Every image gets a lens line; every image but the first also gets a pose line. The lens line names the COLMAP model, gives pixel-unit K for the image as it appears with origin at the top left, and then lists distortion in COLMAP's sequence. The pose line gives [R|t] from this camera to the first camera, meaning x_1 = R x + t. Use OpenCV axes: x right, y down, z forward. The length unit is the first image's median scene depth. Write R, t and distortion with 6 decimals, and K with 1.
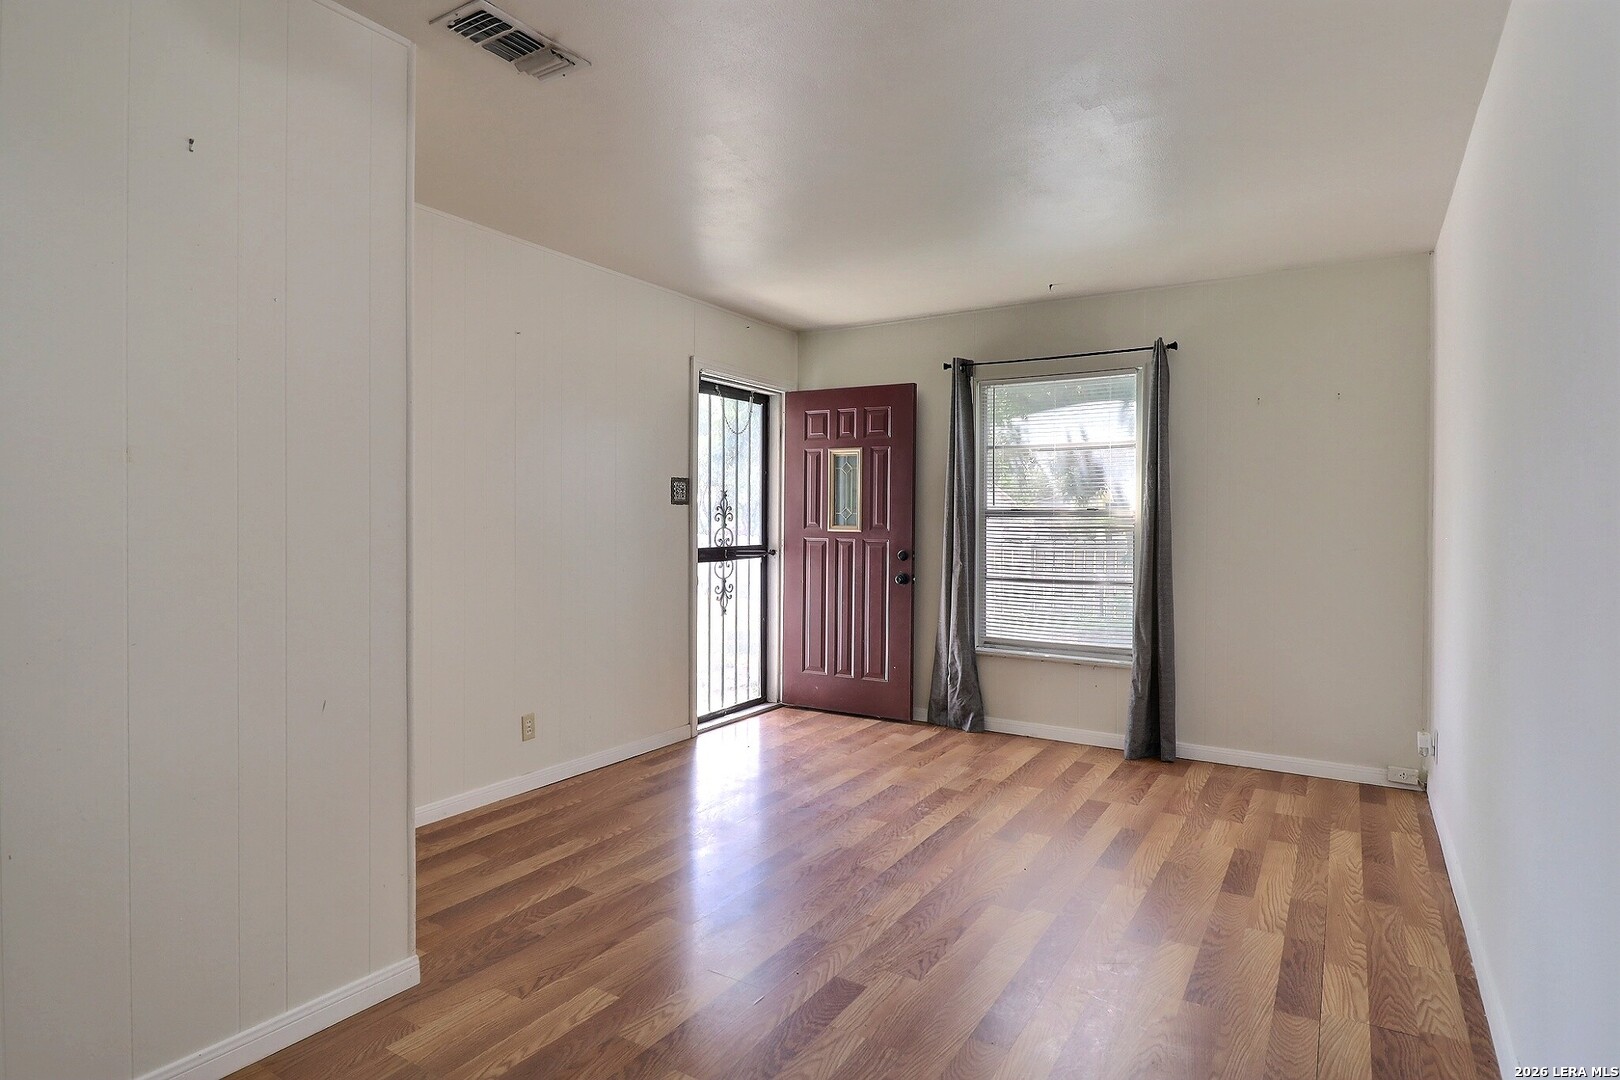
lens RADIAL K [[869.5, 0, 808.9], [0, 869.5, 532.6], [0, 0, 1]] dist [-0.001160, -0.000289]
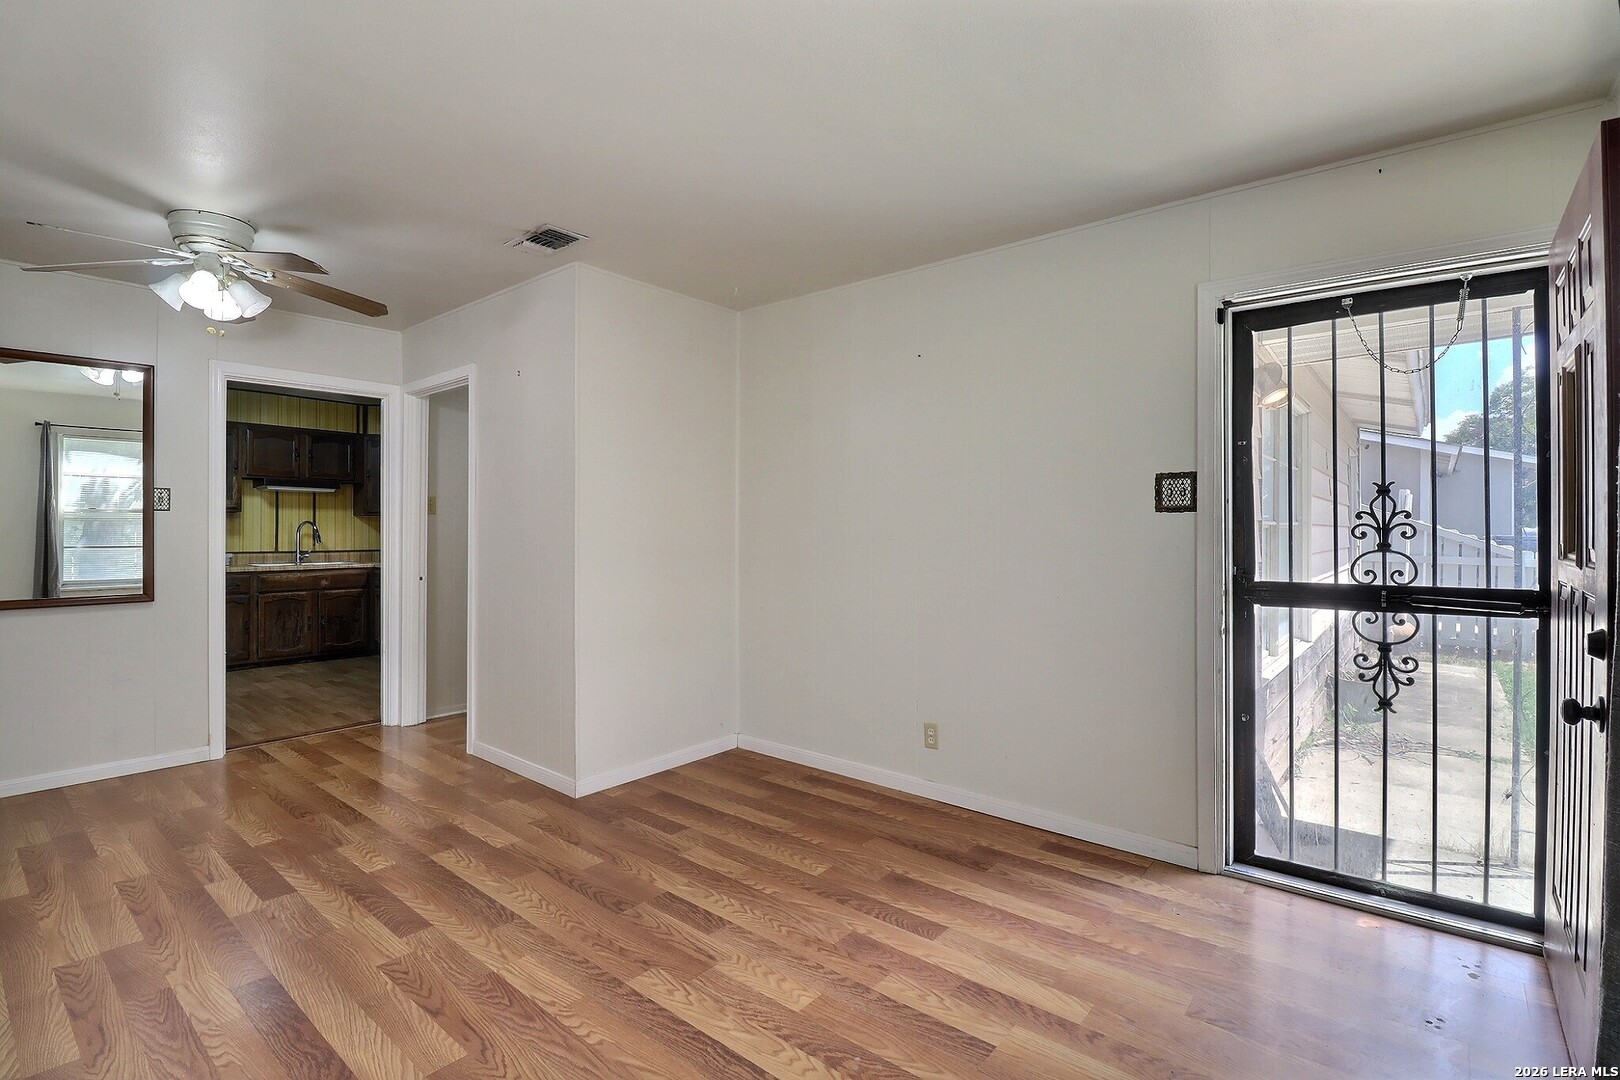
lens RADIAL K [[748.6, 0, 815.2], [0, 748.6, 530.0], [0, 0, 1]] dist [-0.006457, -0.008651]
pose [[-0.134346, -0.003162, -0.990929, 0.650918], [-0.020764, 0.999784, -0.000375, -0.017297], [0.990717, 0.020525, -0.134383, 1.121009]]
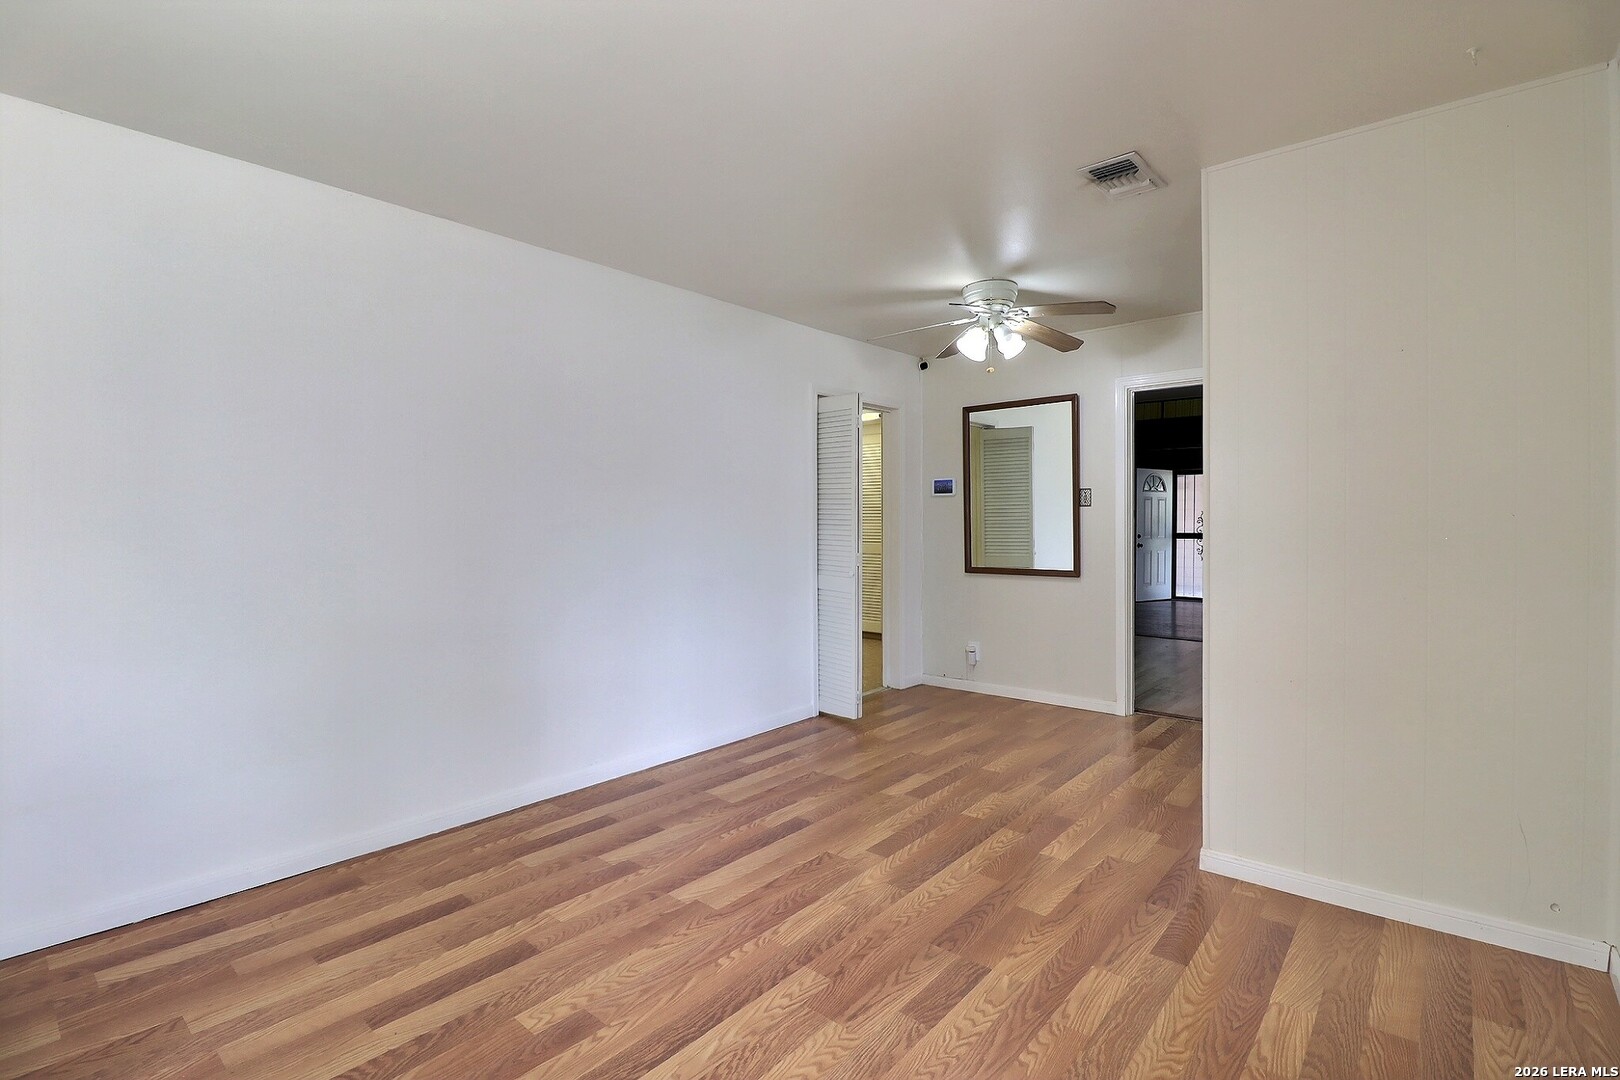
lens RADIAL K [[748.6, 0, 815.9], [0, 748.6, 534.1], [0, 0, 1]] dist [-0.006457, -0.008651]
pose [[-0.989217, -0.005129, 0.146367, -0.019640], [-0.000099, 0.999410, 0.034352, -0.024672], [-0.146457, 0.033967, -0.988634, 1.486786]]
